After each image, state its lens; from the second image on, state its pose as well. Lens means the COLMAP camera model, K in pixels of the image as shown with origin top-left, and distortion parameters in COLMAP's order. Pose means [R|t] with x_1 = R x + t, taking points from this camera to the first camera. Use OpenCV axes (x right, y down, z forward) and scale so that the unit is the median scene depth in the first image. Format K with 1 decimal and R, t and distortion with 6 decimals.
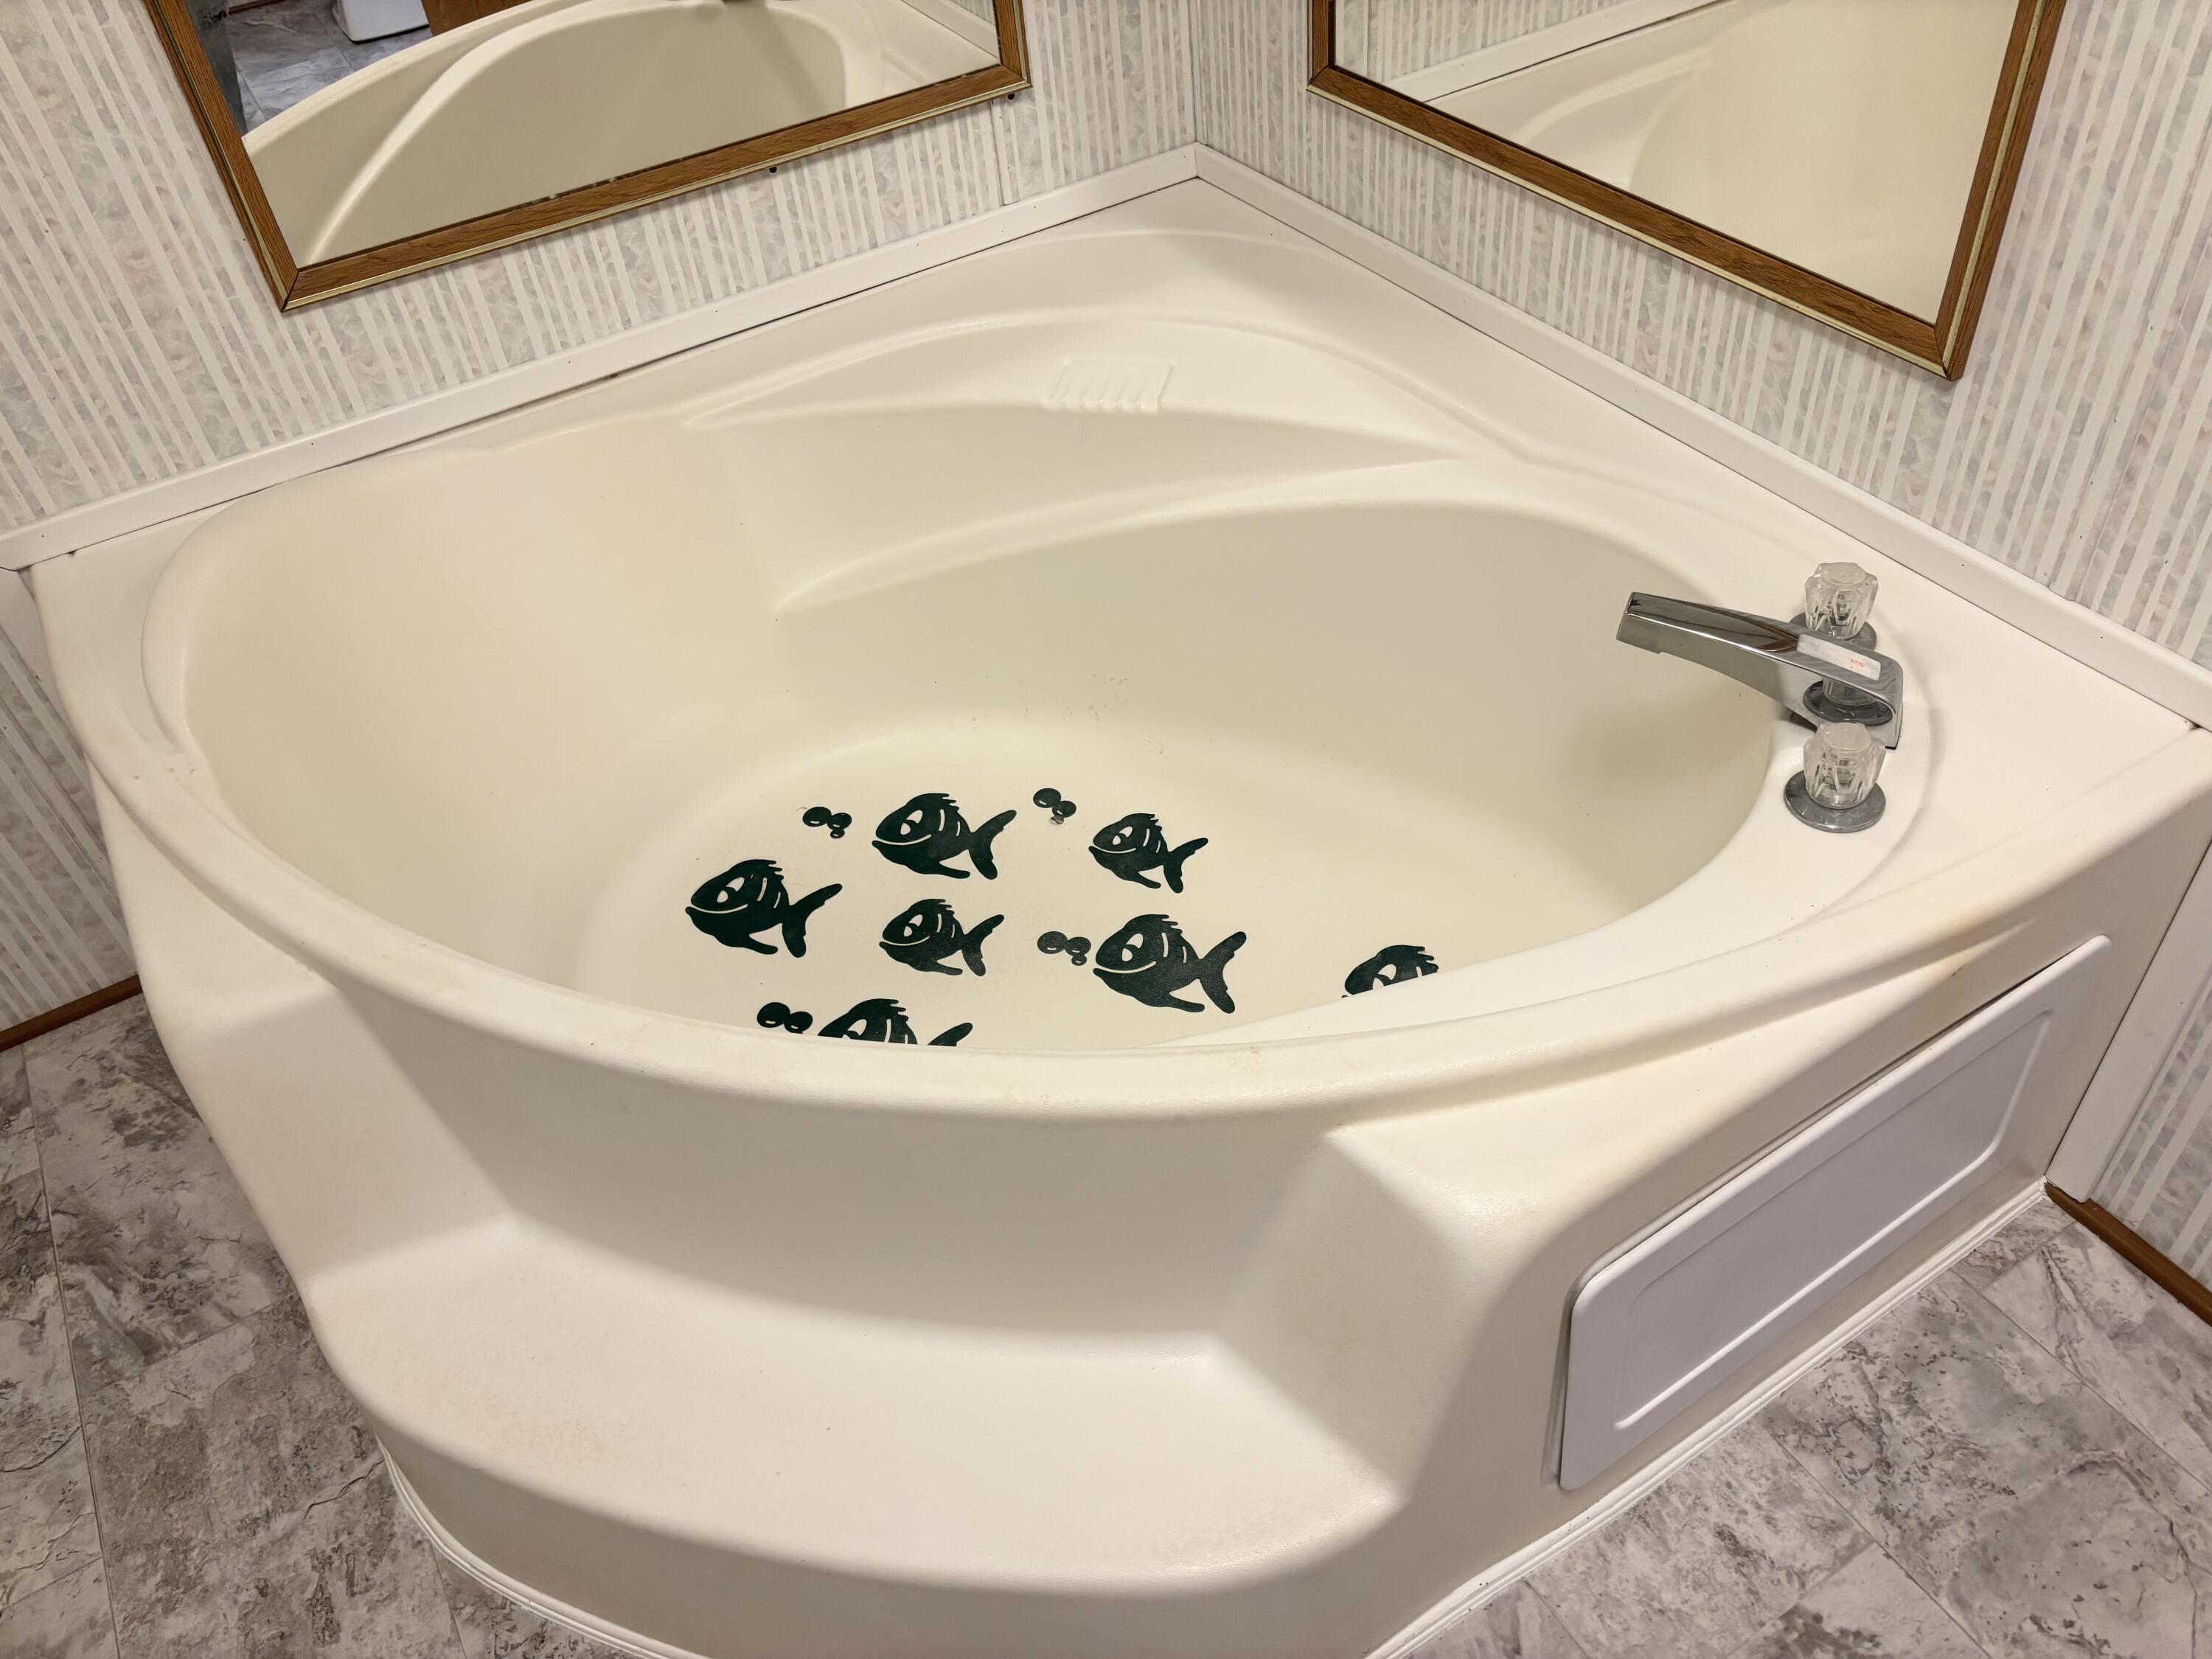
lens RADIAL K [[1761.4, 0, 1168.5], [0, 1761.4, 891.0], [0, 0, 1]] dist [0.065102, -0.103292]
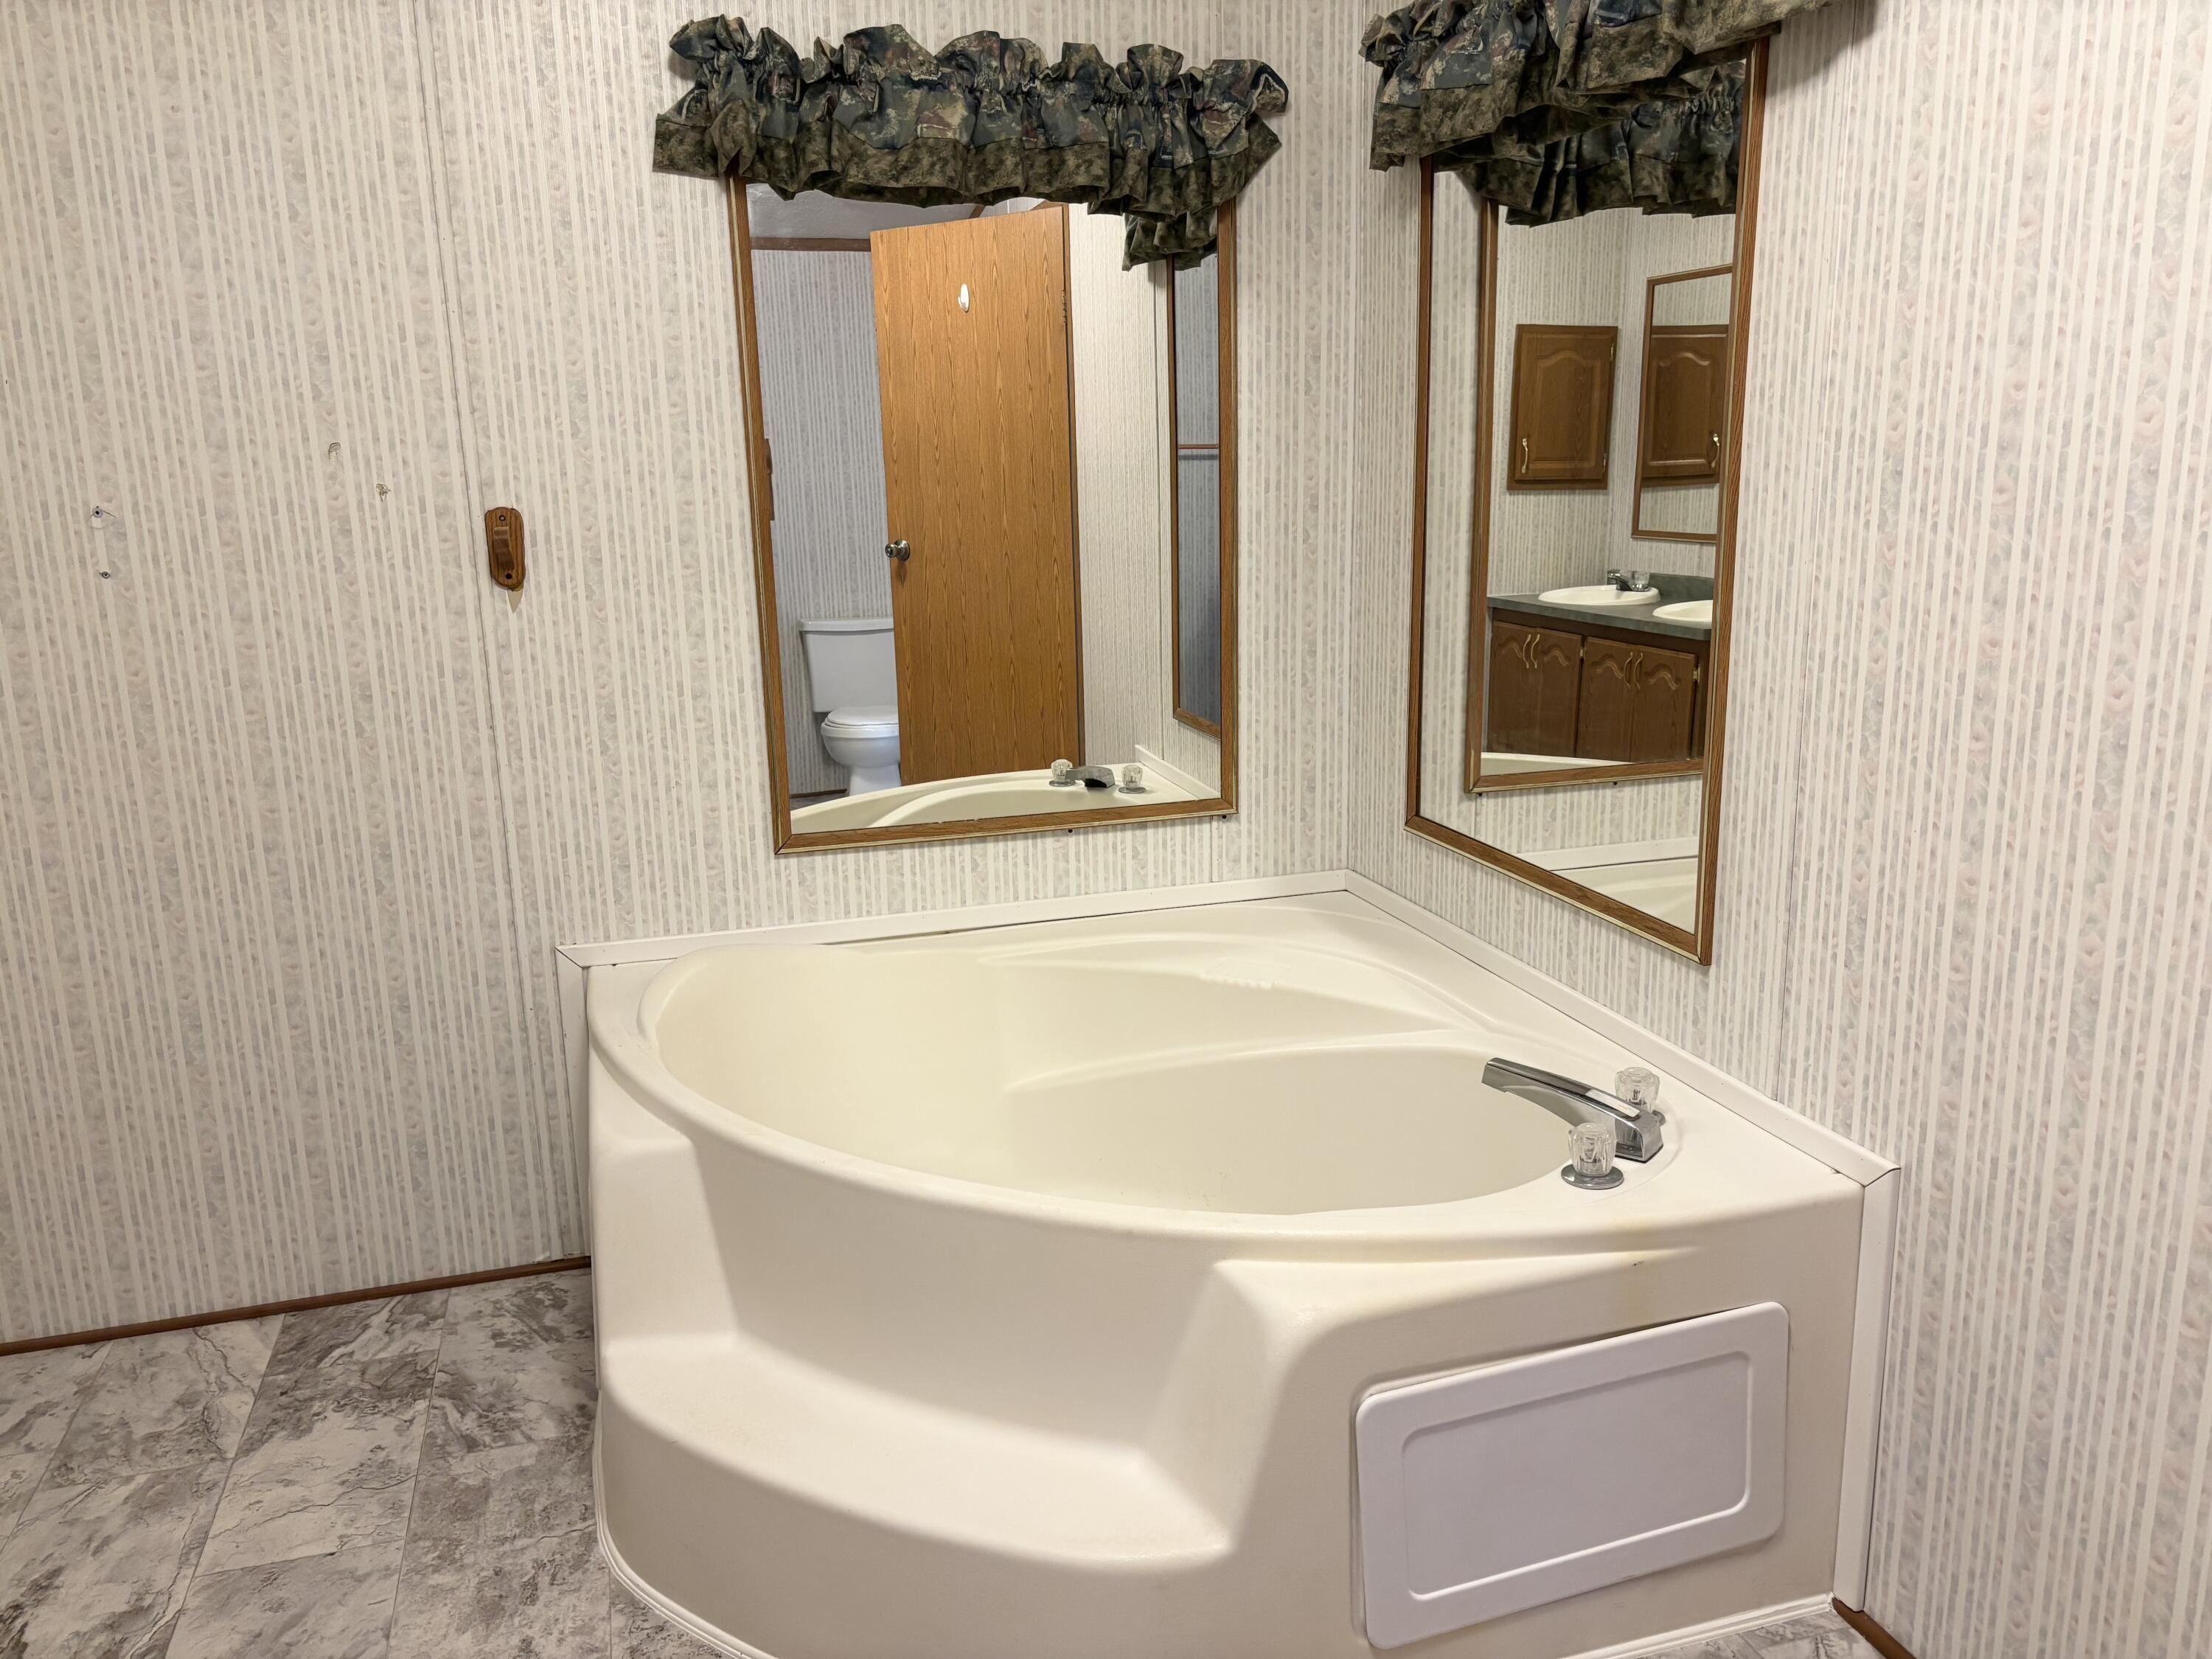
lens RADIAL K [[1711.2, 0, 1132.3], [0, 1711.2, 827.8], [0, 0, 1]] dist [0.057200, -0.109243]
pose [[0.966755, 0.113462, -0.229154, 0.220876], [-0.212674, 0.854332, -0.474223, 0.373410], [0.141967, 0.507192, 0.850060, -0.389782]]
